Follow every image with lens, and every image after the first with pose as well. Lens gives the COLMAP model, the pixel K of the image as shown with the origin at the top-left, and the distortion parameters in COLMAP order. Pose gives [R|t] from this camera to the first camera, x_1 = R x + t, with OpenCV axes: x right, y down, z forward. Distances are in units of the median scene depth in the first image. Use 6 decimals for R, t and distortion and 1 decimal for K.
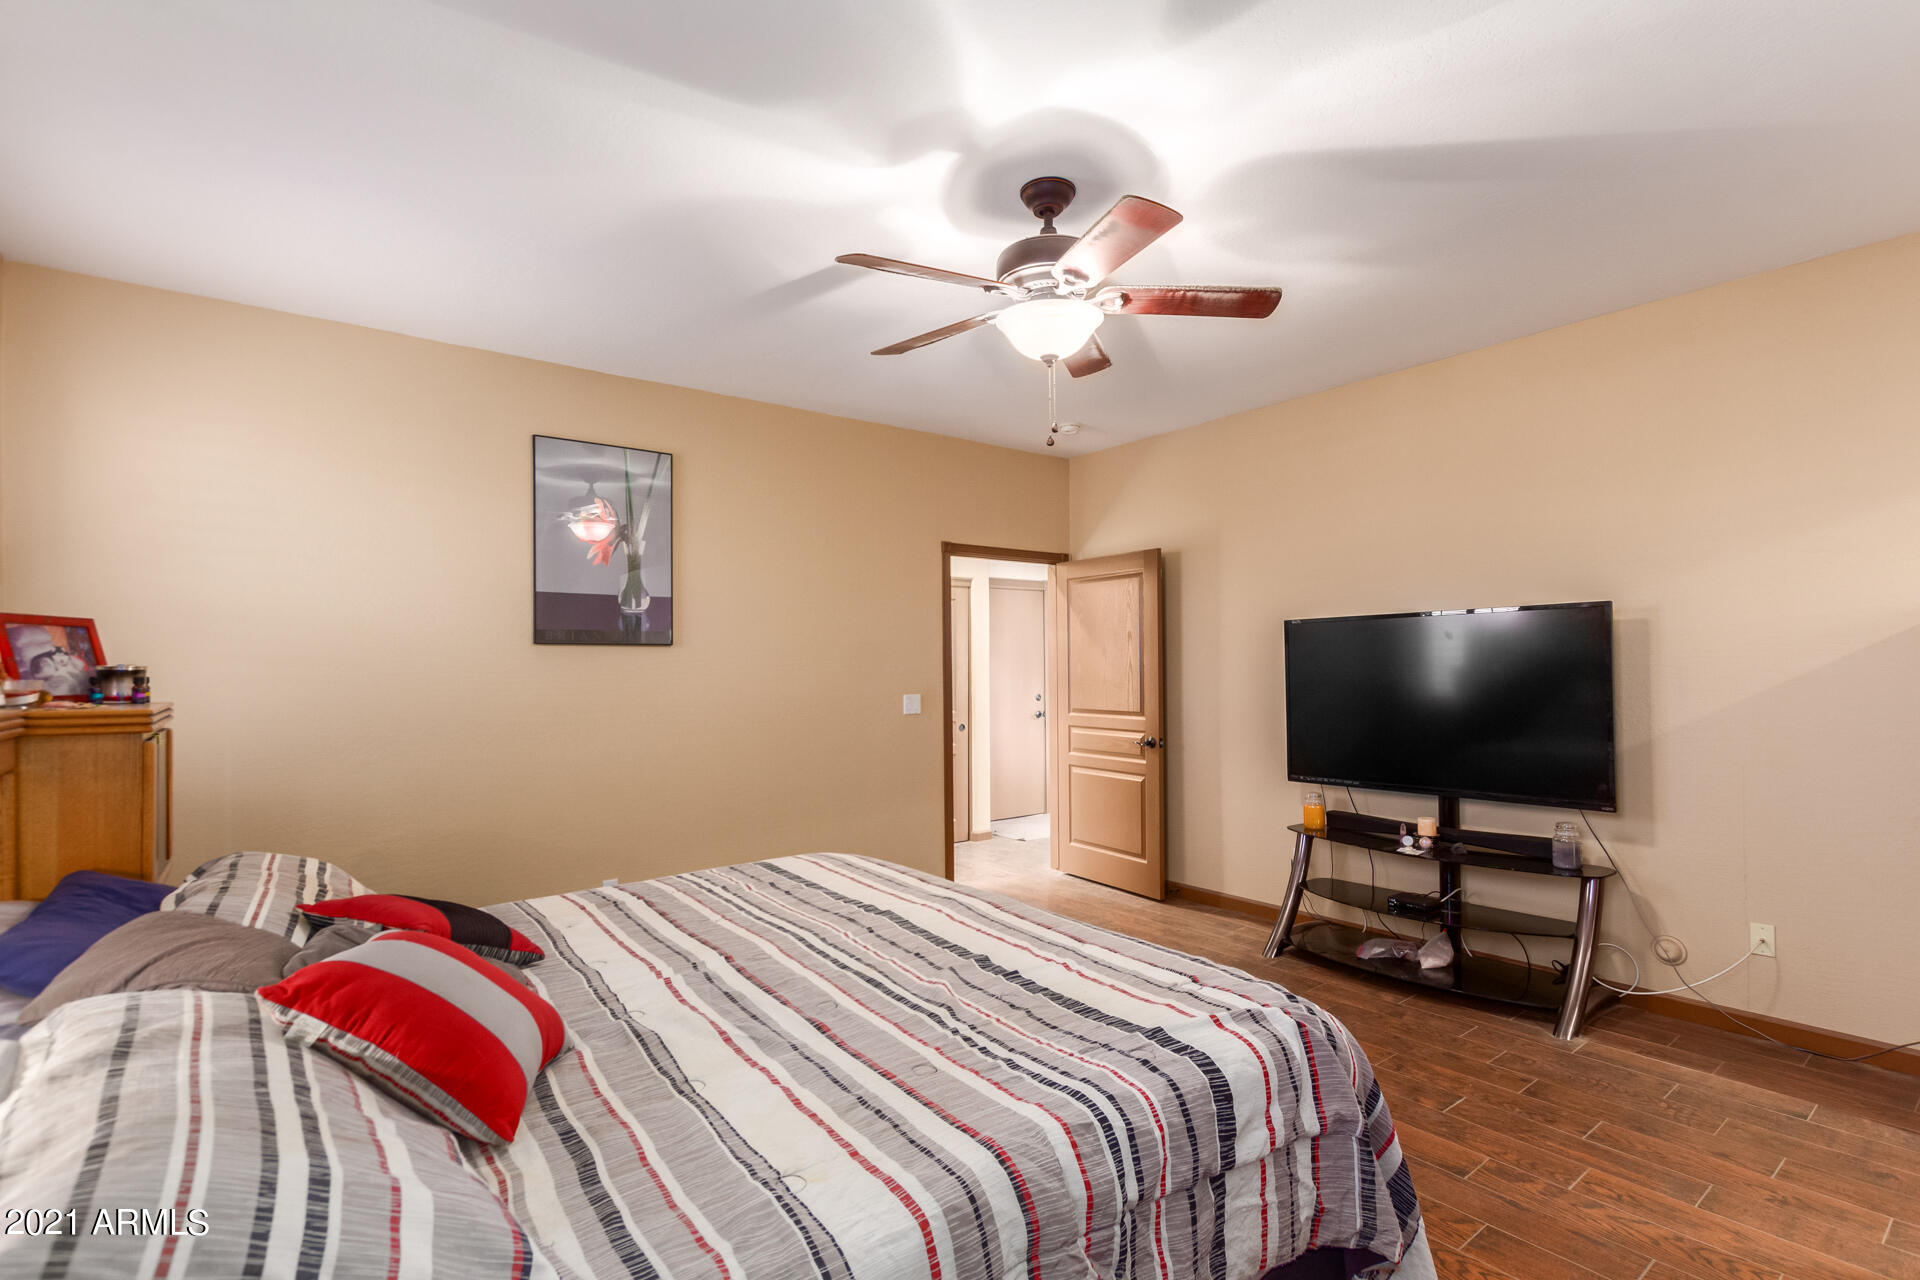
lens RADIAL K [[888.9, 0, 965.8], [0, 888.9, 650.7], [0, 0, 1]] dist [0.000742, 0.000387]
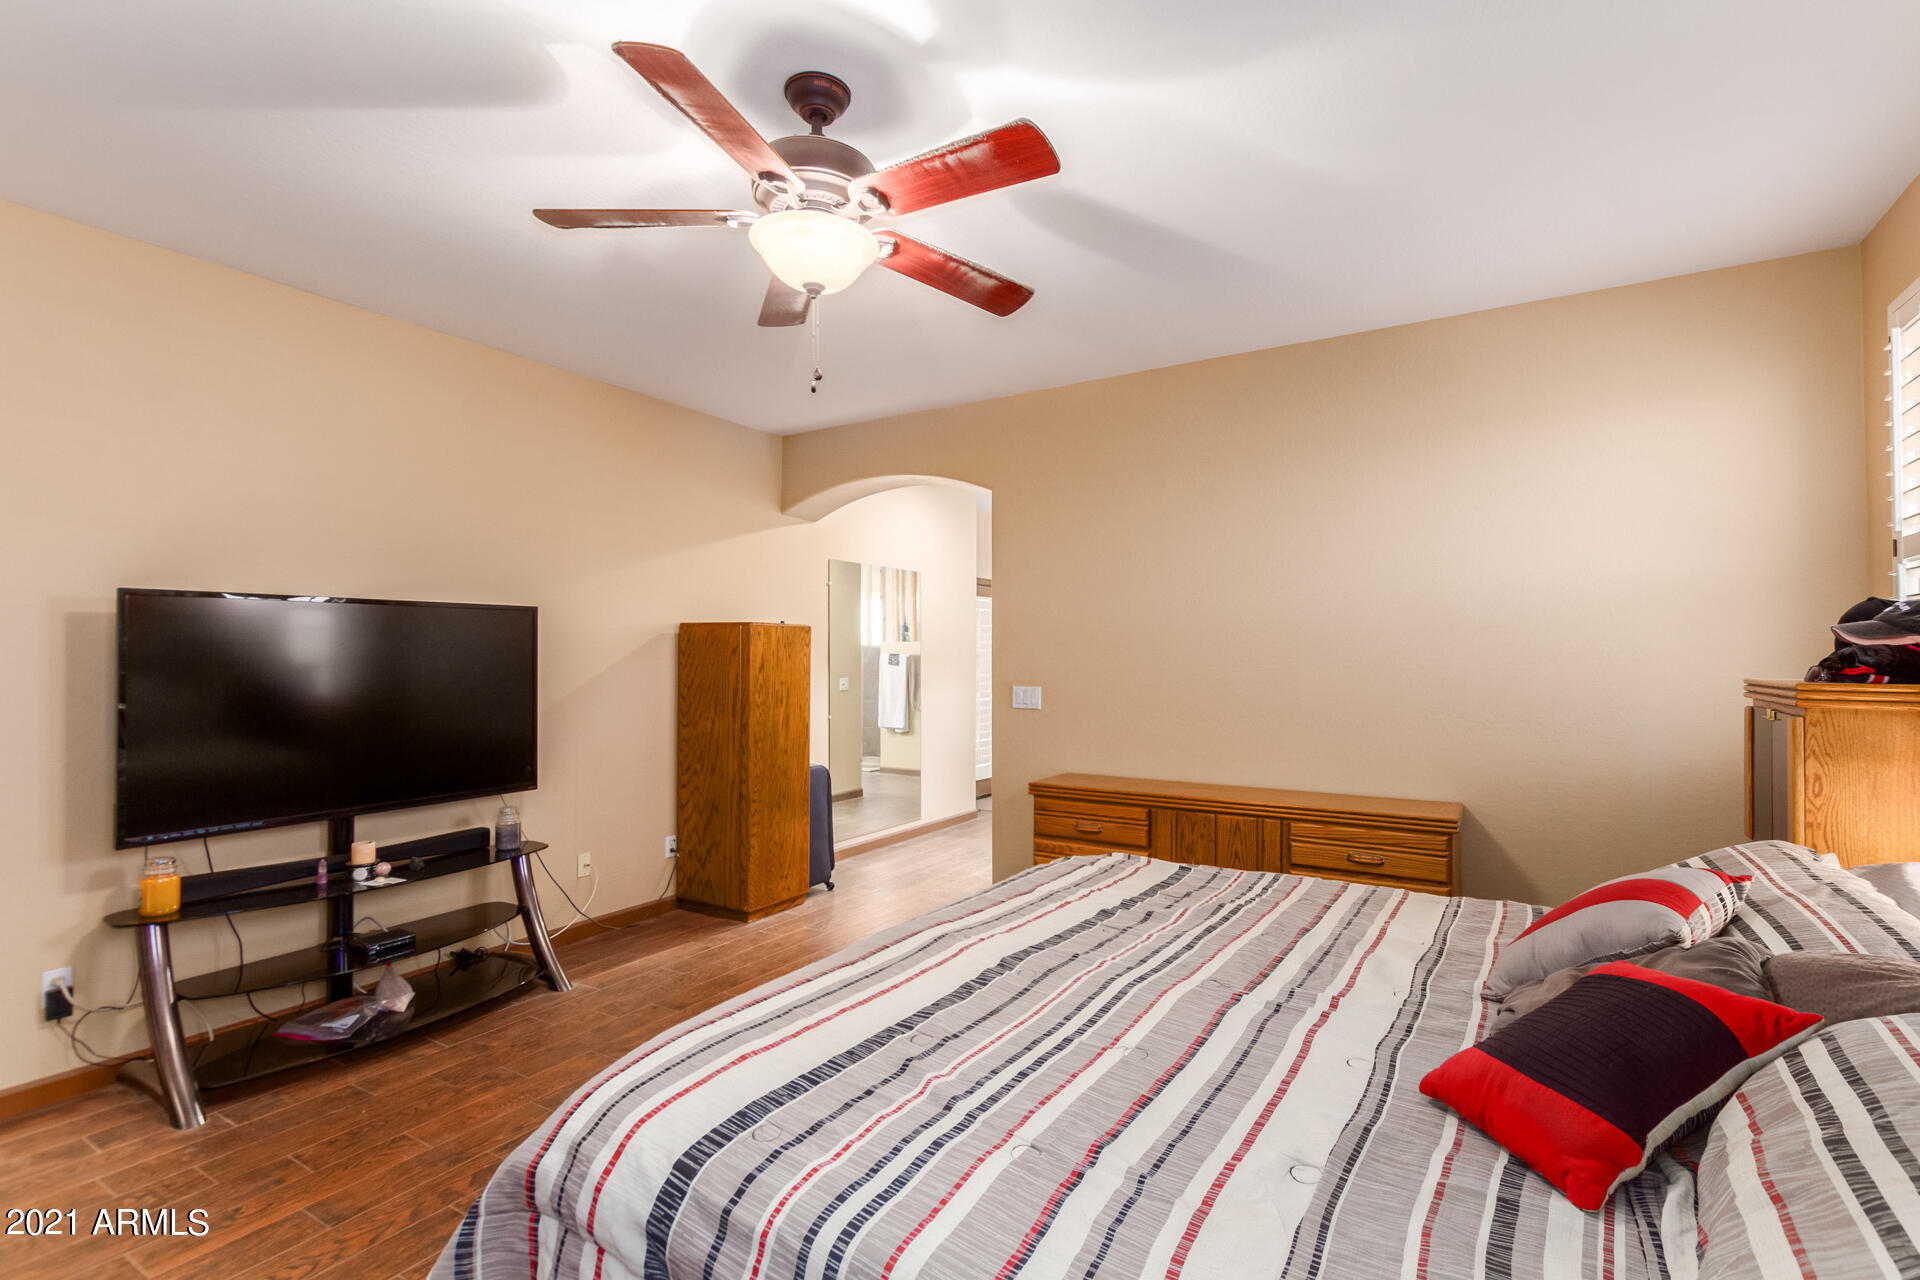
lens RADIAL K [[888.9, 0, 966.0], [0, 888.9, 634.8], [0, 0, 1]] dist [0.000742, 0.000387]
pose [[-0.349739, 0.036135, 0.936150, -0.636074], [-0.008651, 0.999089, -0.041796, 0.026894], [-0.936807, -0.022716, -0.349108, 1.004853]]
